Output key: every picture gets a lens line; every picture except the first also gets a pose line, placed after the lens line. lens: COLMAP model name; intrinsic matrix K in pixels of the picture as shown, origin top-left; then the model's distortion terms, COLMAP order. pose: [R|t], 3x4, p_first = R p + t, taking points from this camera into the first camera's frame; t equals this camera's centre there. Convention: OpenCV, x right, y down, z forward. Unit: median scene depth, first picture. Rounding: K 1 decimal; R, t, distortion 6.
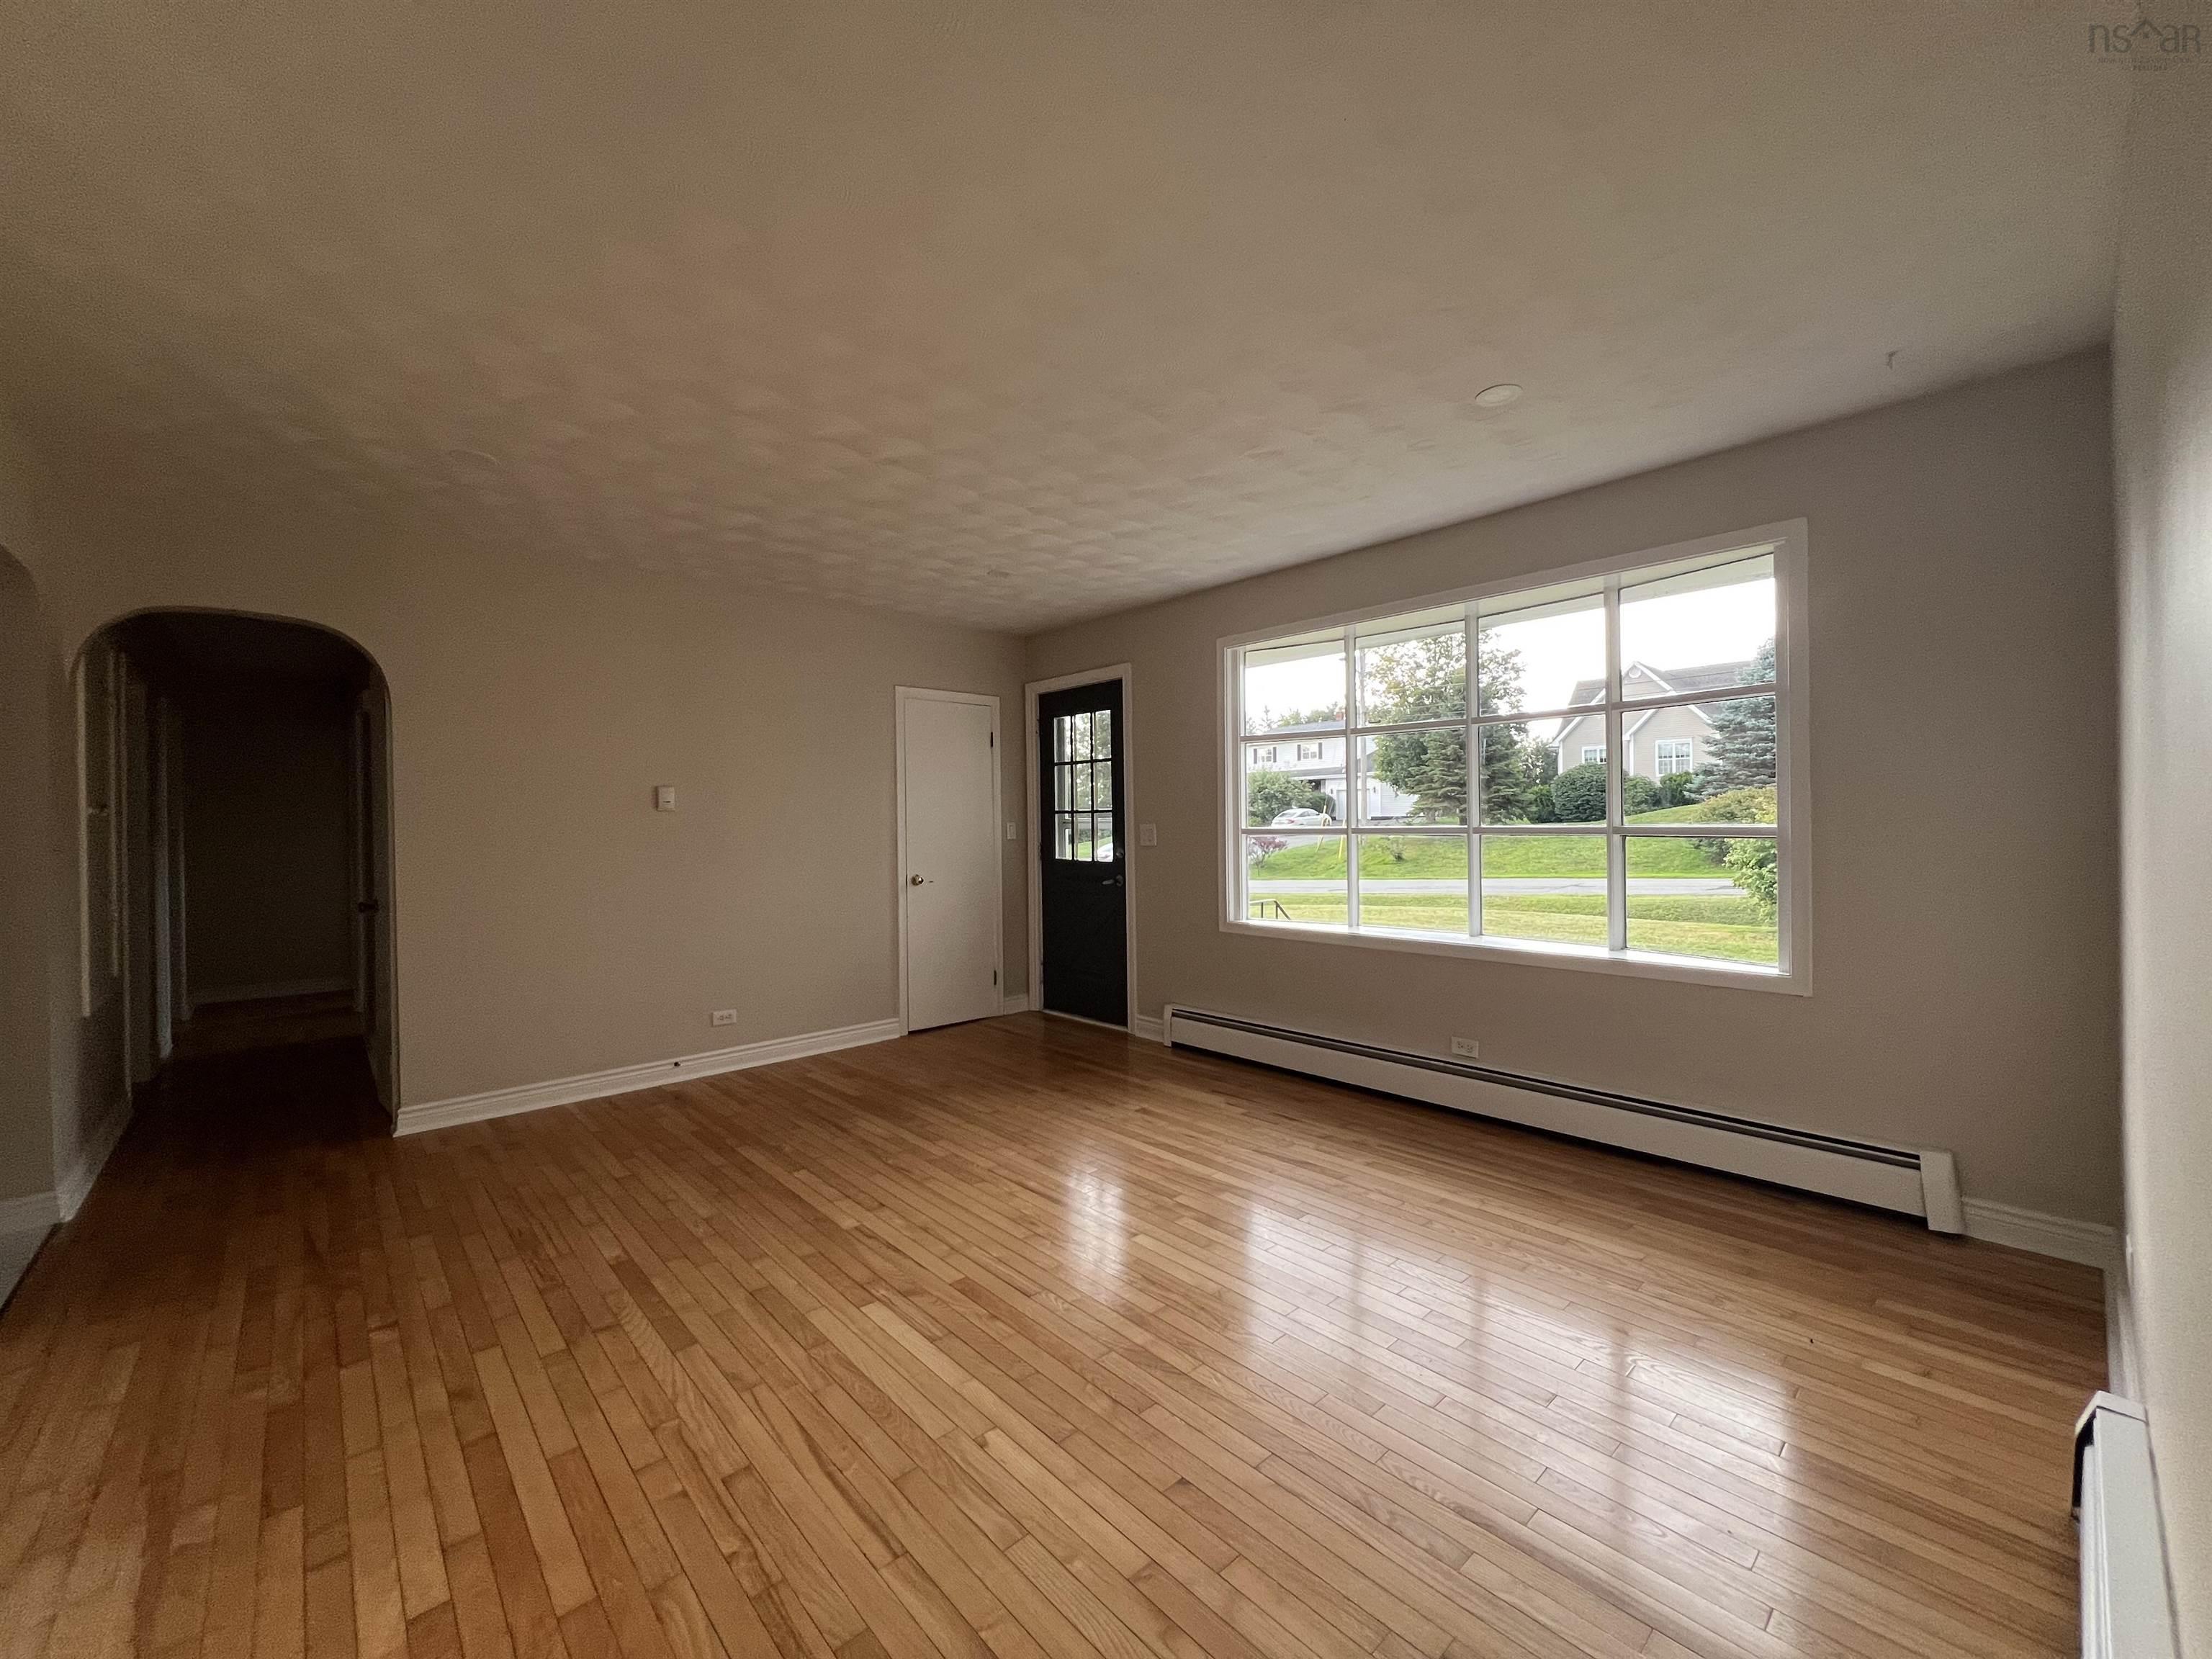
lens RADIAL K [[887.8, 0, 1102.4], [0, 887.8, 823.5], [0, 0, 1]] dist [0.002465, -0.000048]
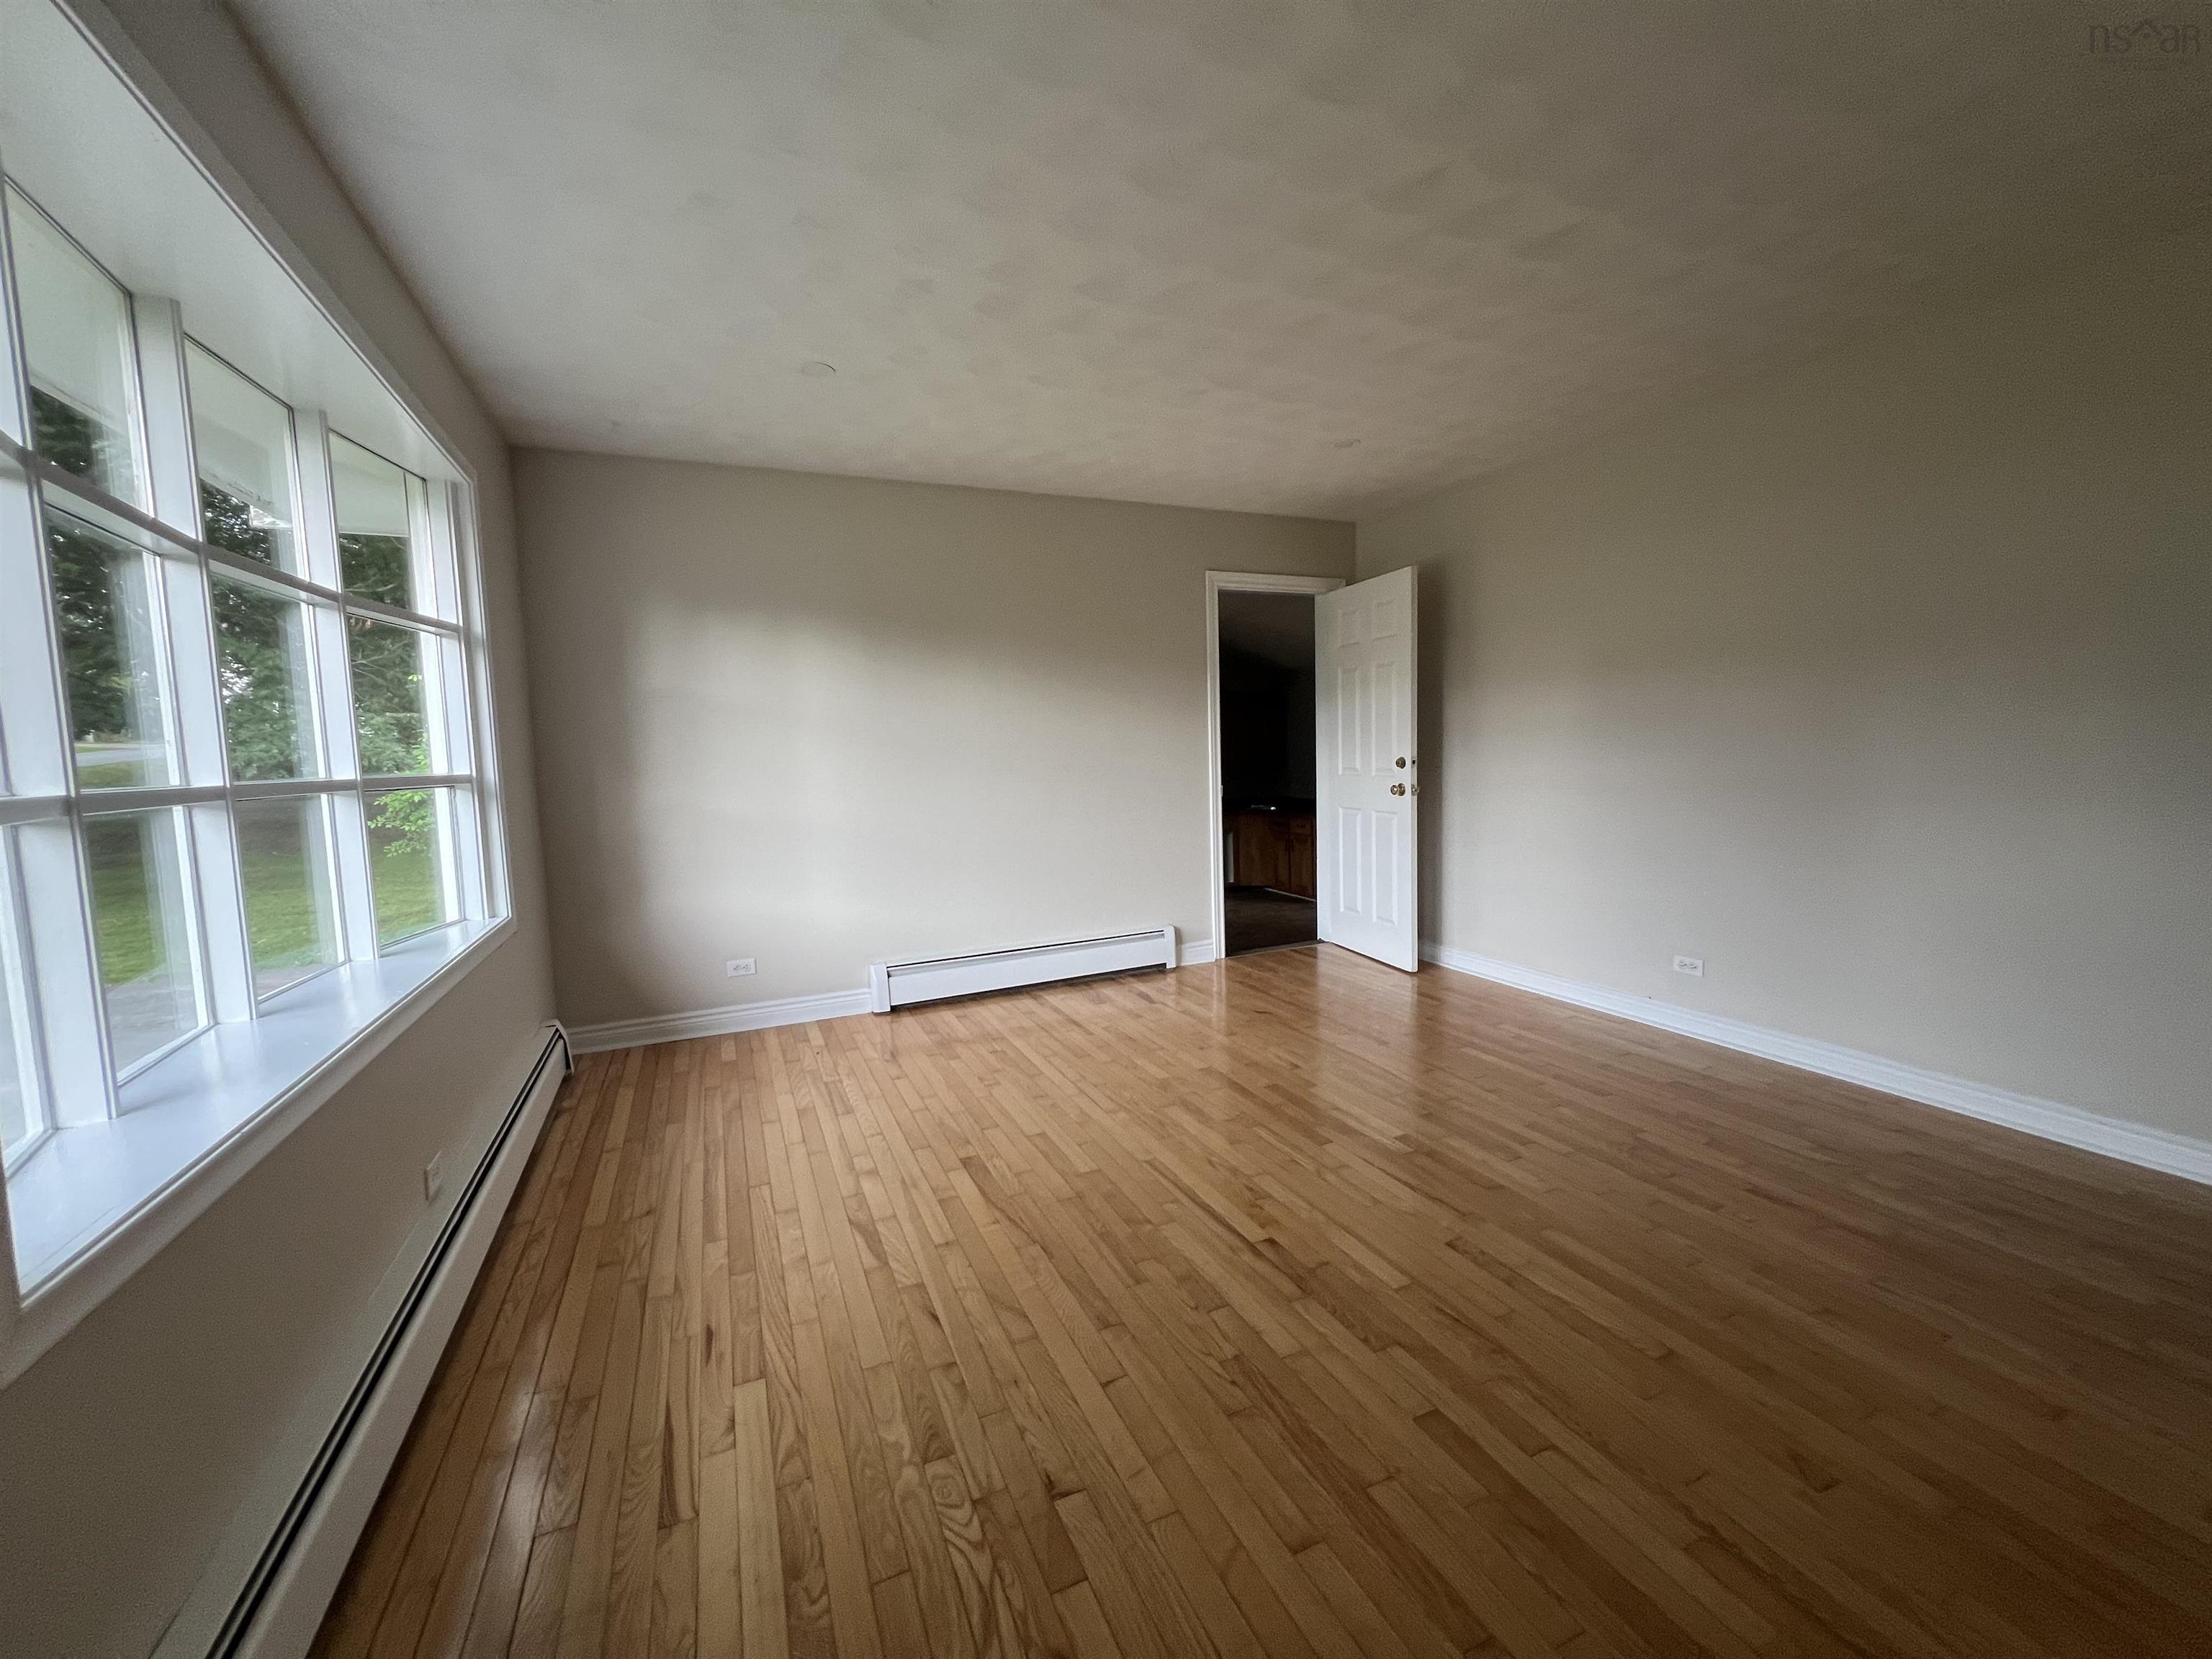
lens RADIAL K [[887.8, 0, 1102.4], [0, 887.8, 823.5], [0, 0, 1]] dist [0.002465, -0.000048]
pose [[-0.946602, 0.008671, 0.322287, -0.218546], [0.038519, 0.995520, 0.086353, 0.005338], [-0.320094, 0.094156, -0.942695, 1.804813]]
